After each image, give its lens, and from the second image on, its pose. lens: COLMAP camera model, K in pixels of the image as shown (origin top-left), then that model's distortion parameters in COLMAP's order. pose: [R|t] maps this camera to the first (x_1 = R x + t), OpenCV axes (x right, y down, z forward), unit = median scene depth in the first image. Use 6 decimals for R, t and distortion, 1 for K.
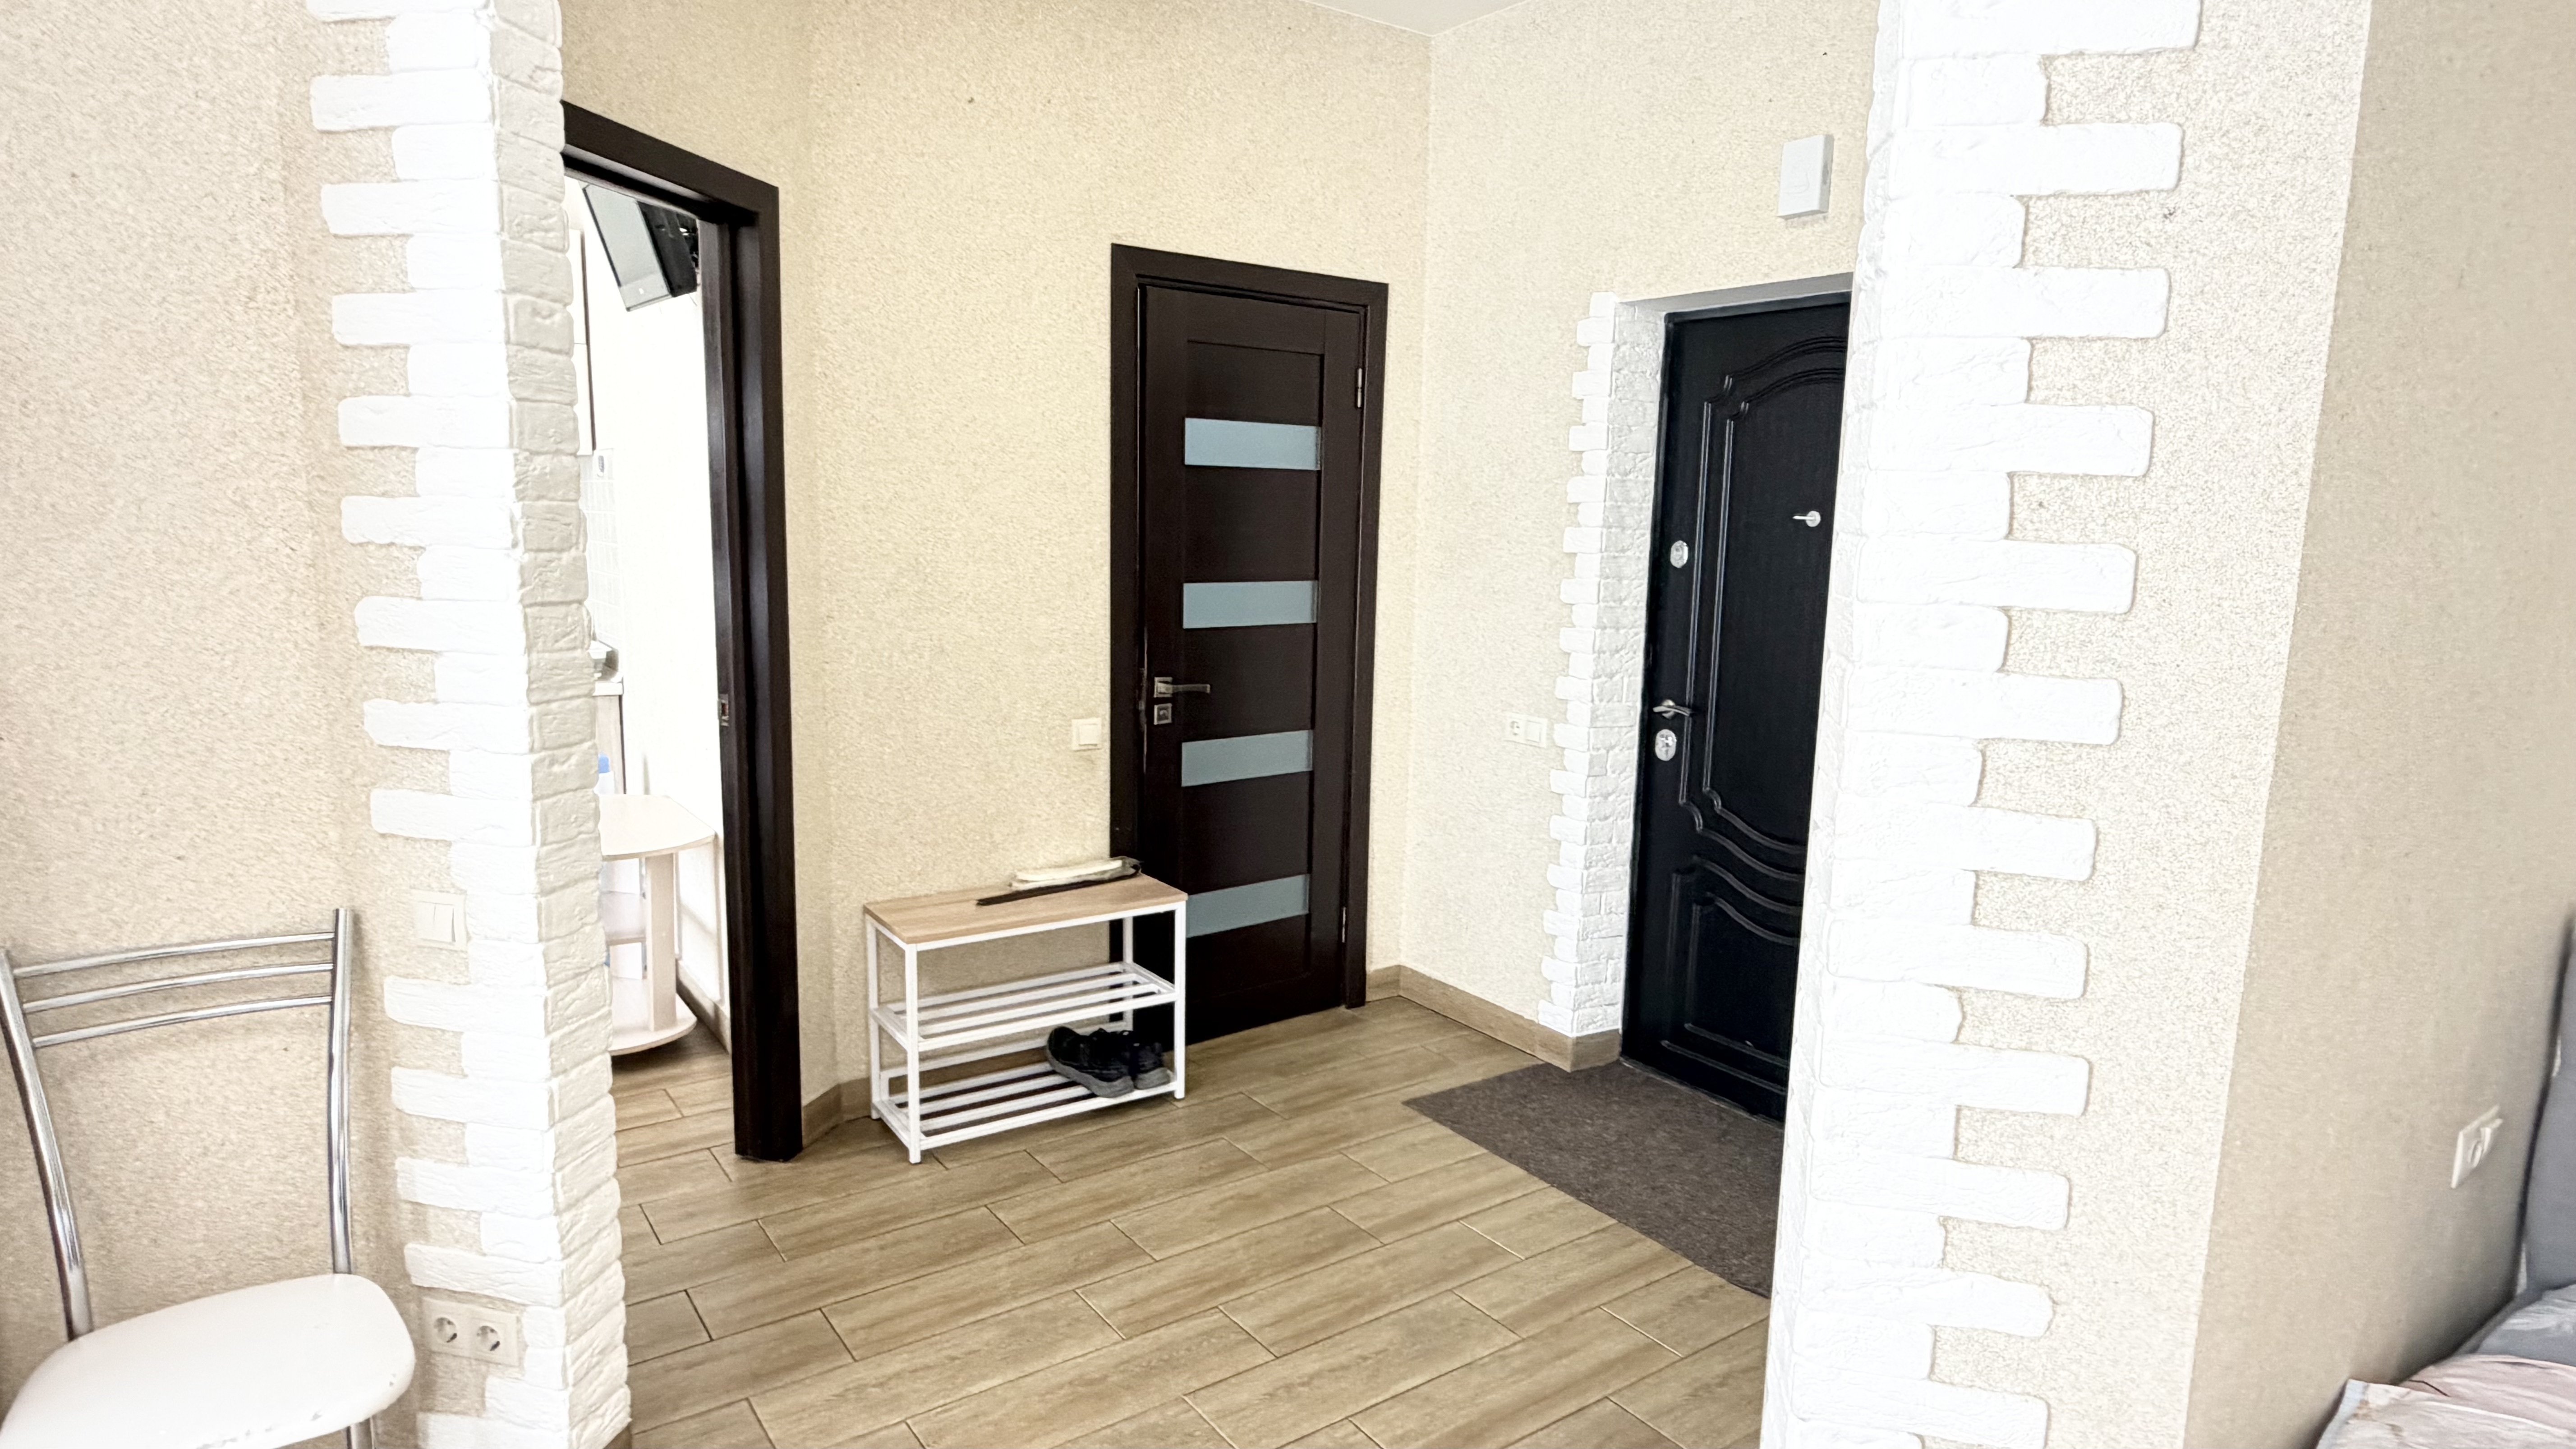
lens RADIAL K [[1433.5, 0, 1276.0], [0, 1433.5, 731.9], [0, 0, 1]] dist [0.002207, -0.001842]
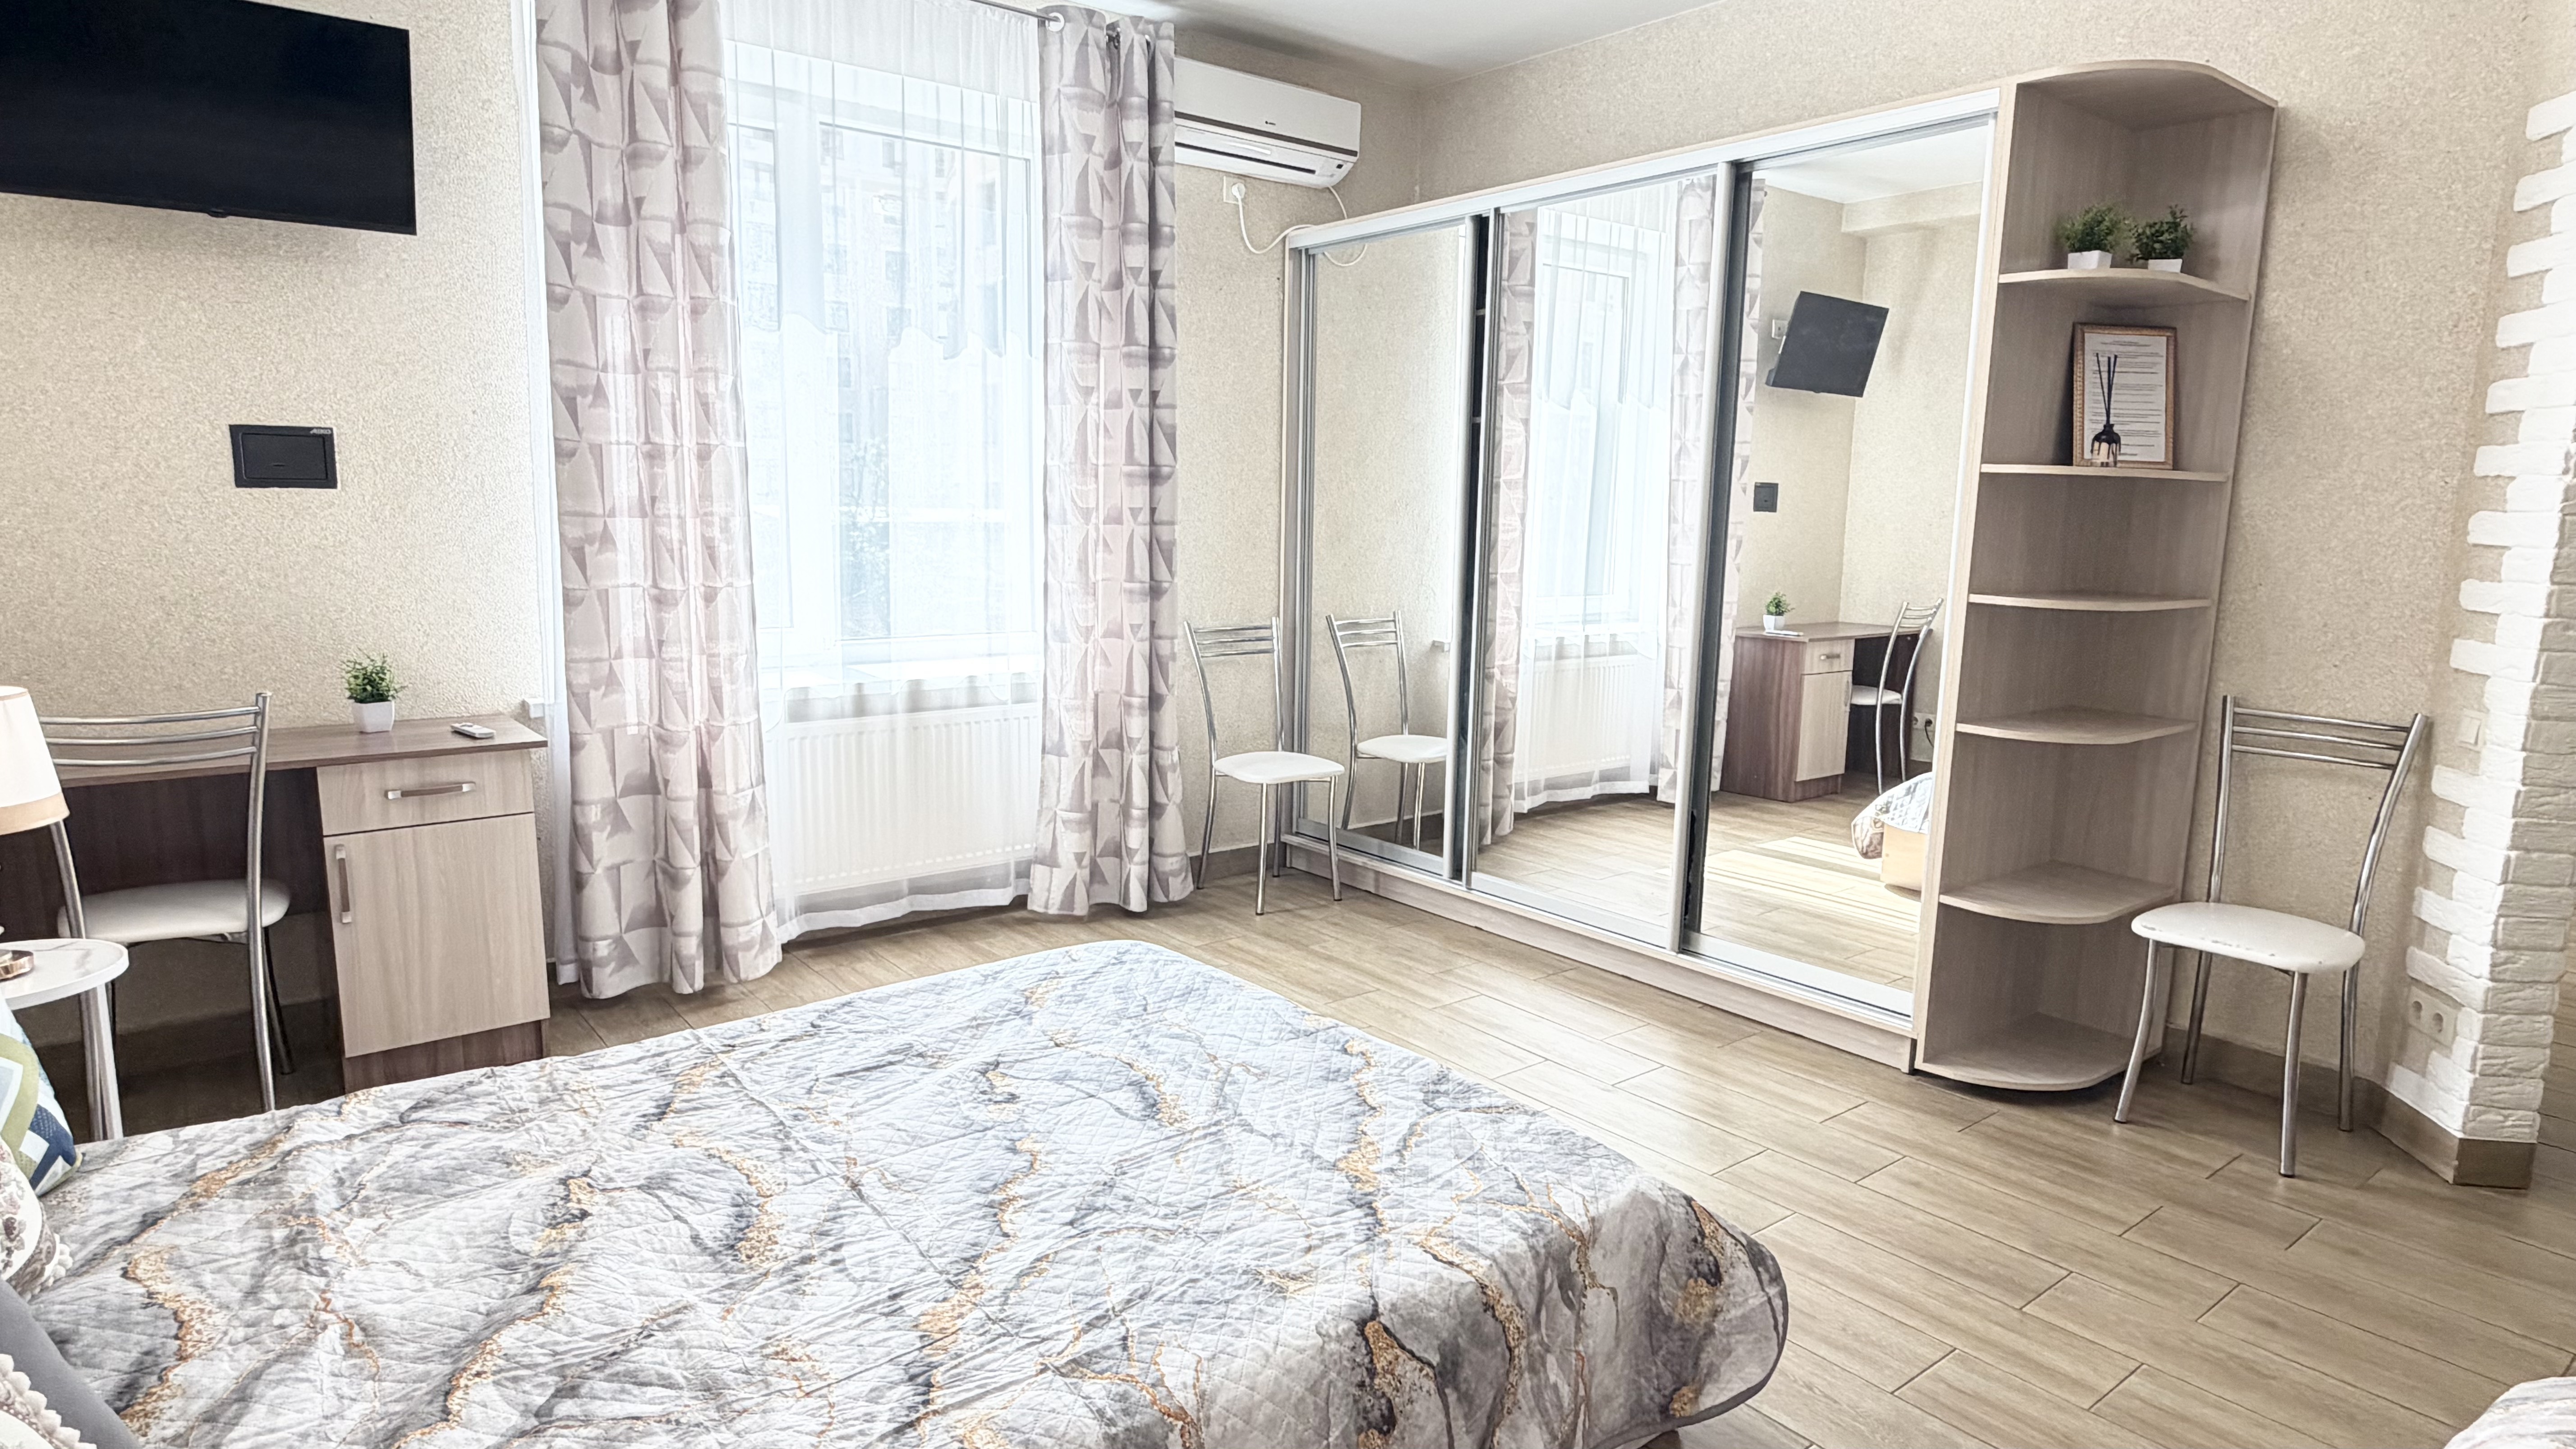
lens RADIAL K [[1433.7, 0, 1280.5], [0, 1433.7, 733.9], [0, 0, 1]] dist [0.002601, -0.000928]
pose [[0.055123, 0.137318, -0.988992, 0.853737], [-0.168739, 0.977533, 0.126322, 0.161801], [0.984118, 0.159918, 0.077056, -0.344592]]
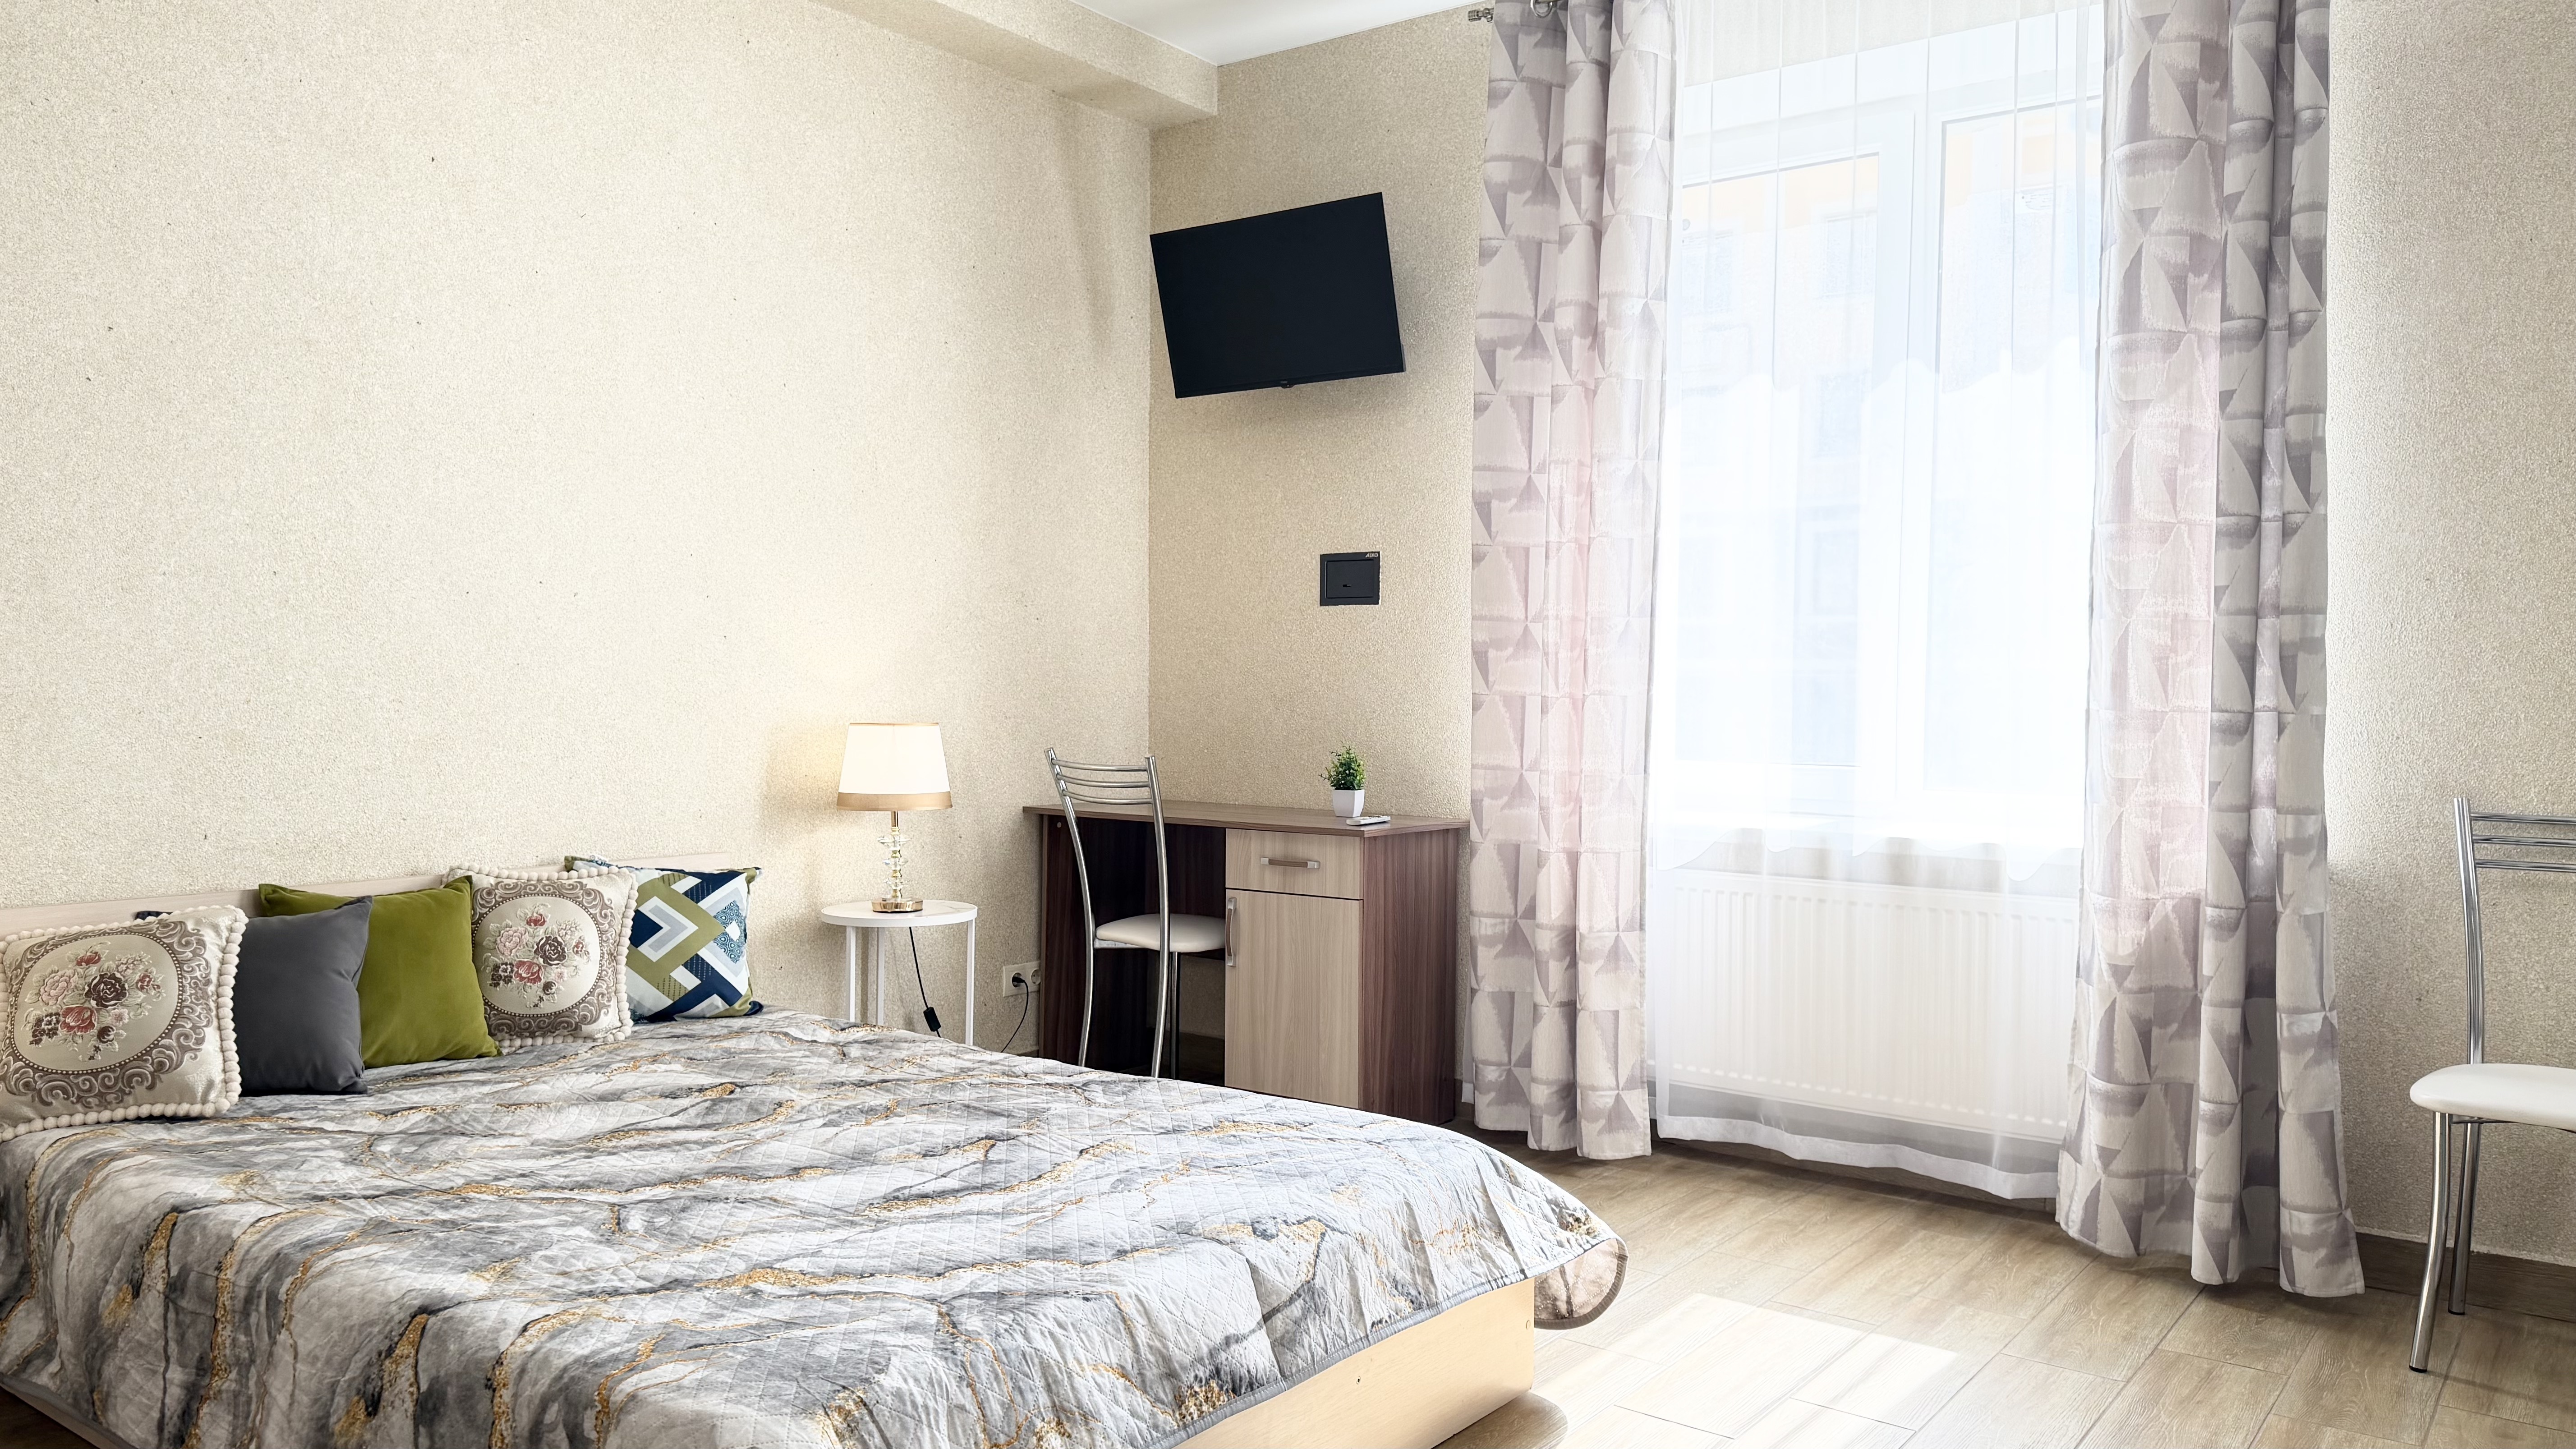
lens RADIAL K [[1817.6, 0, 1292.7], [0, 1817.6, 731.8], [0, 0, 1]] dist [0.067451, -0.090347]
pose [[-0.949113, -0.024808, -0.313958, -0.101692], [-0.081282, 0.982415, 0.168091, 0.048584], [0.304267, 0.185057, -0.934439, 0.953637]]
